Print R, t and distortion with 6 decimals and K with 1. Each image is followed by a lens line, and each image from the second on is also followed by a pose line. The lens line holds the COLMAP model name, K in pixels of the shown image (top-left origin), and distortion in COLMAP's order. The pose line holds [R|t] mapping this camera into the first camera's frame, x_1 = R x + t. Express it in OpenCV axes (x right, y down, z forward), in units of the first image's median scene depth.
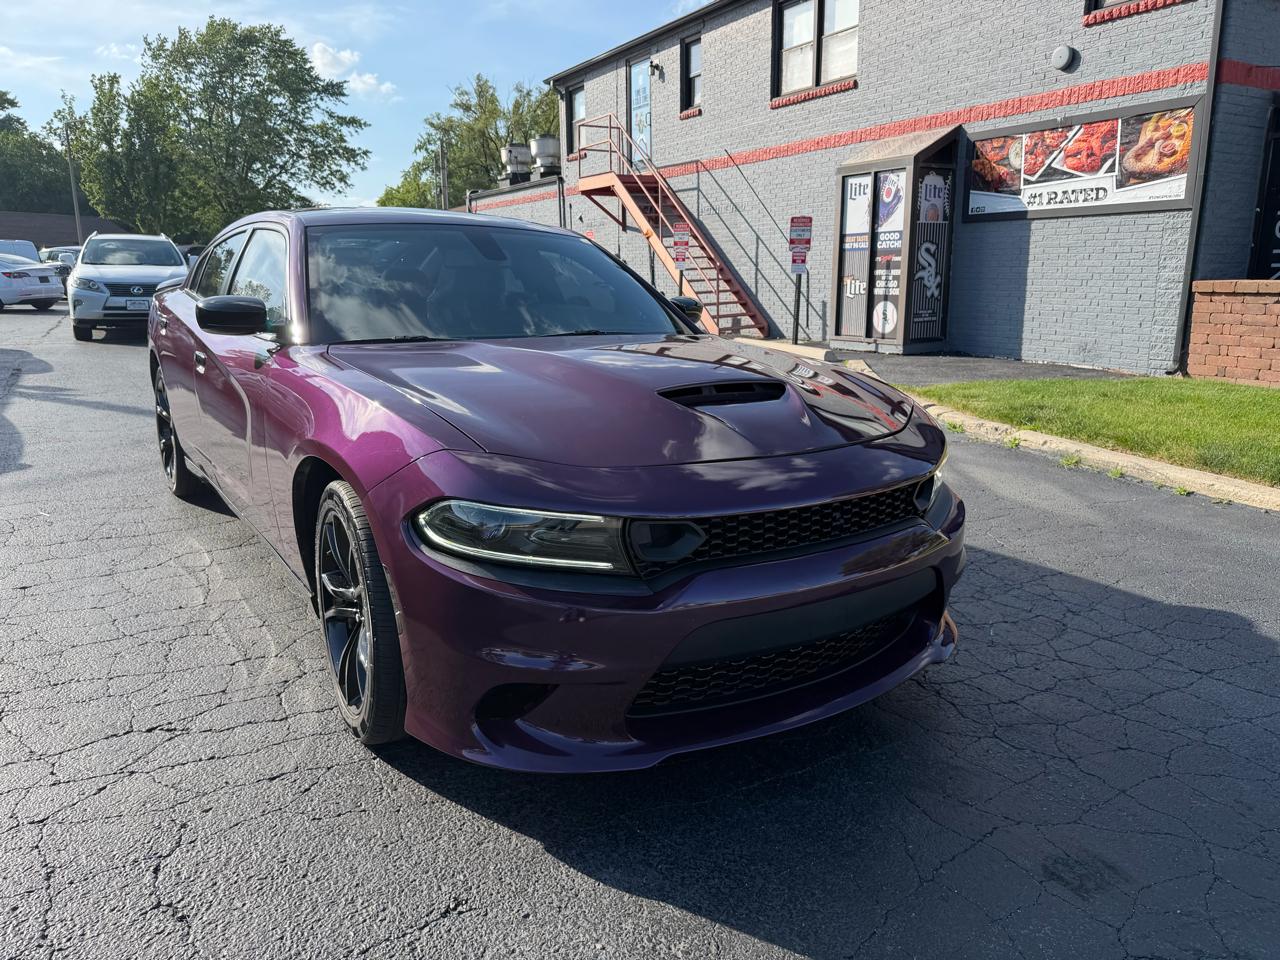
lens RADIAL K [[905.6, 0, 645.0], [0, 905.6, 486.3], [0, 0, 1]] dist [0.015412, -0.024547]
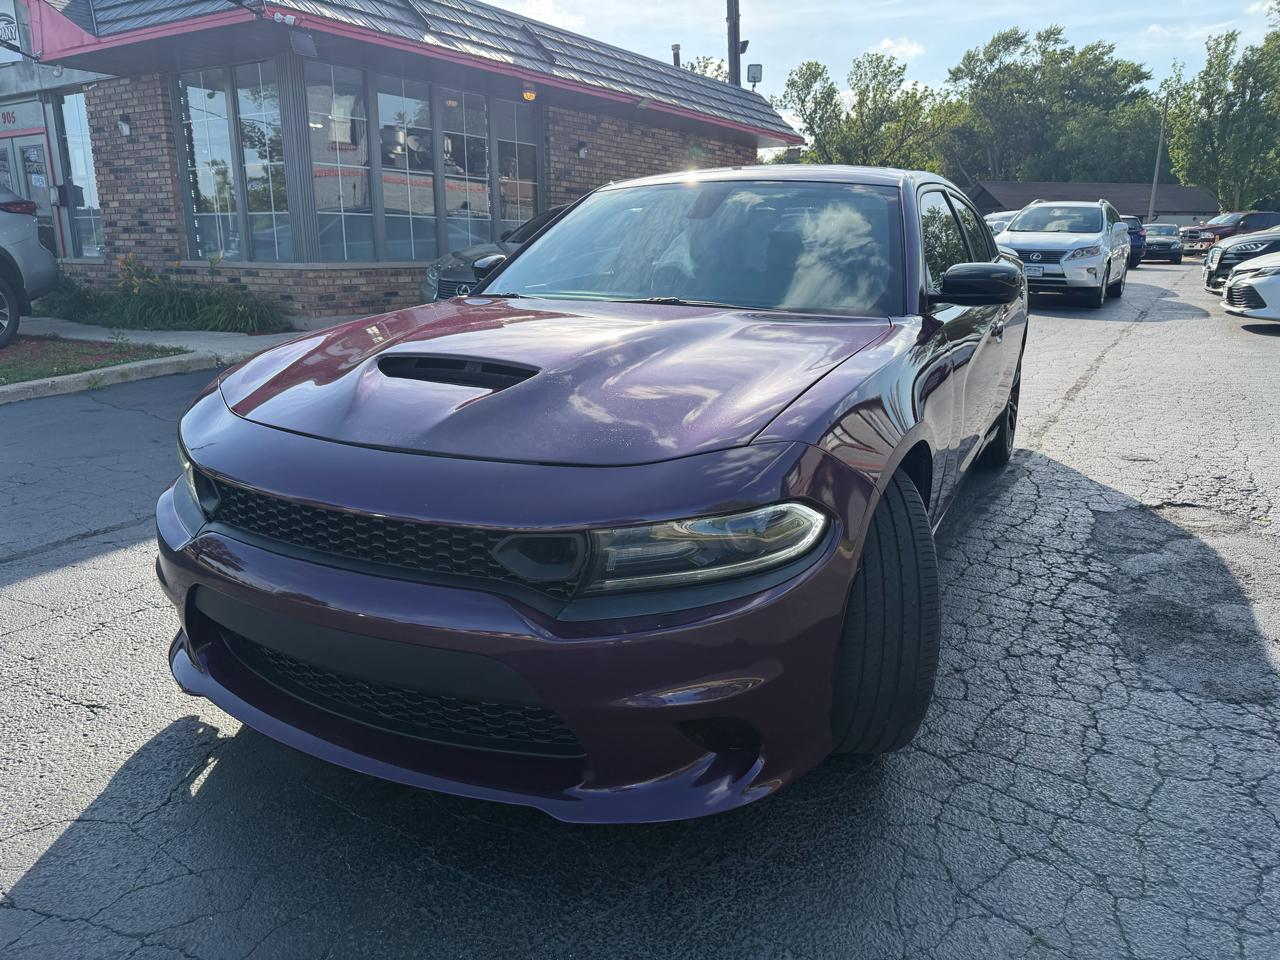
lens RADIAL K [[905.6, 0, 635.3], [0, 905.6, 481.5], [0, 0, 1]] dist [0.015412, -0.024547]
pose [[0.468232, 0.228760, -0.853480, 0.091421], [-0.205399, 0.967626, 0.146670, -0.016531], [0.859401, 0.106629, 0.500060, 0.074016]]
